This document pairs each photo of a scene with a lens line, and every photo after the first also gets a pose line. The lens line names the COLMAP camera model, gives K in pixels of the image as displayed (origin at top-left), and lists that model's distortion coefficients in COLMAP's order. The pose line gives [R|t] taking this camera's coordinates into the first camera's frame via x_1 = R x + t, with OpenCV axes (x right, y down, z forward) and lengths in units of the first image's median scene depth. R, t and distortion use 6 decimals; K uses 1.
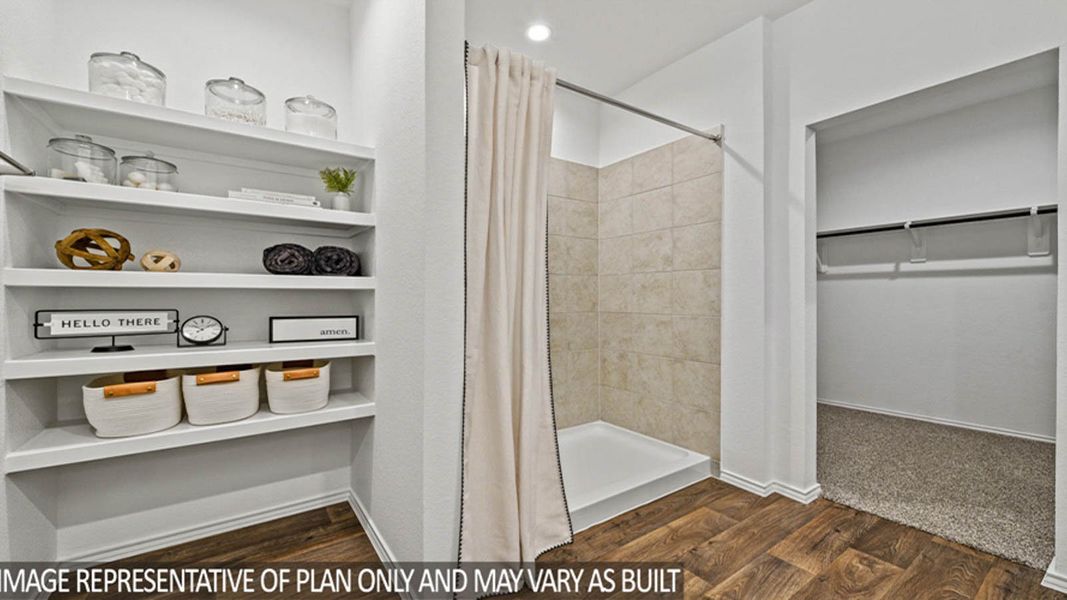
lens RADIAL K [[427.4, 0, 535.3], [0, 427.4, 291.5], [0, 0, 1]] dist [0.000880, -0.000539]
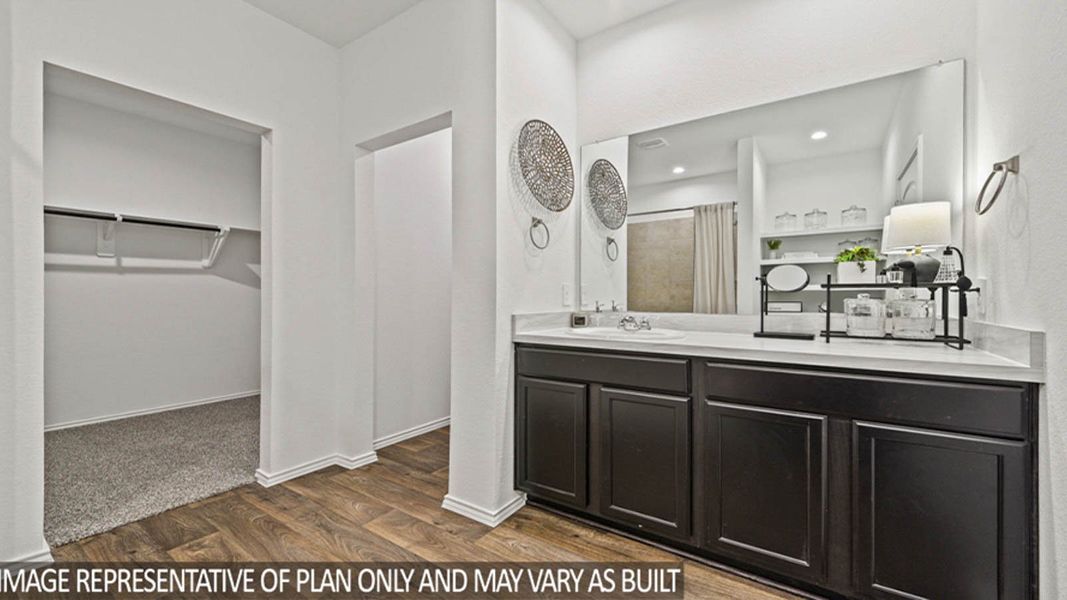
lens RADIAL K [[427.4, 0, 535.4], [0, 427.4, 300.0], [0, 0, 1]] dist [0.000880, -0.000539]
pose [[-0.325517, -0.012989, 0.945447, -0.408104], [-0.011677, 0.999885, 0.009716, 0.009626], [-0.945464, -0.007878, -0.325631, 0.487675]]
